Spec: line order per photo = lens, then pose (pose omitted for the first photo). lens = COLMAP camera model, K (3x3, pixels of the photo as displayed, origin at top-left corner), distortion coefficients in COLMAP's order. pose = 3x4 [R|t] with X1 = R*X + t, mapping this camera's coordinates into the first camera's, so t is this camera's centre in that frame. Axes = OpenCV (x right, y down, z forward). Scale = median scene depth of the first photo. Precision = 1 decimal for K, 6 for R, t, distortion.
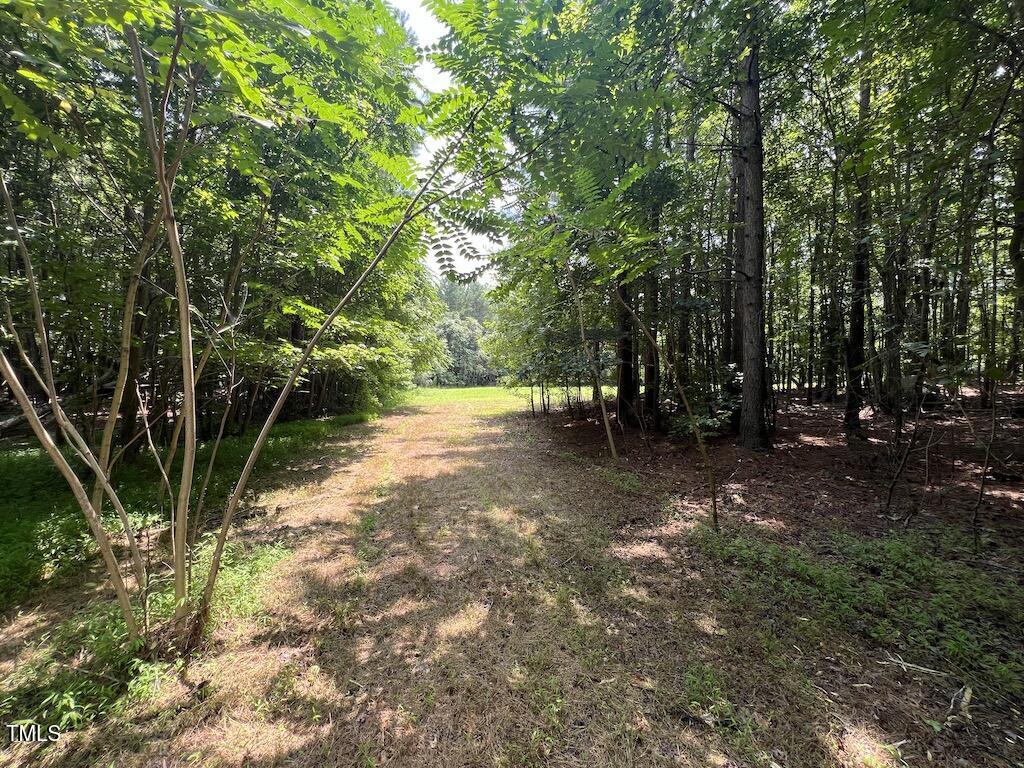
lens RADIAL K [[410.9, 0, 511.4], [0, 410.9, 382.4], [0, 0, 1]] dist [0.000405, 0.000009]
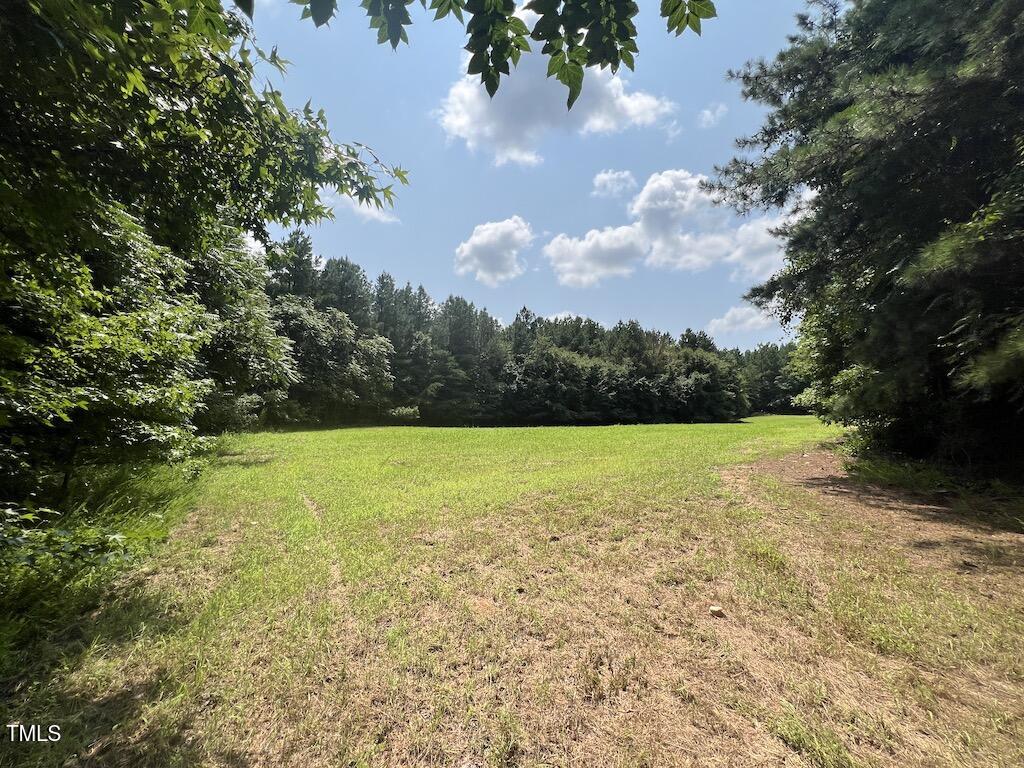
lens RADIAL K [[410.9, 0, 513.0], [0, 410.9, 386.3], [0, 0, 1]] dist [0.000405, 0.000009]
pose [[0.926854, 0.025231, 0.374573, -0.084359], [0.002210, 0.997355, -0.072650, -0.003056], [-0.375415, 0.068164, 0.924347, 0.383368]]
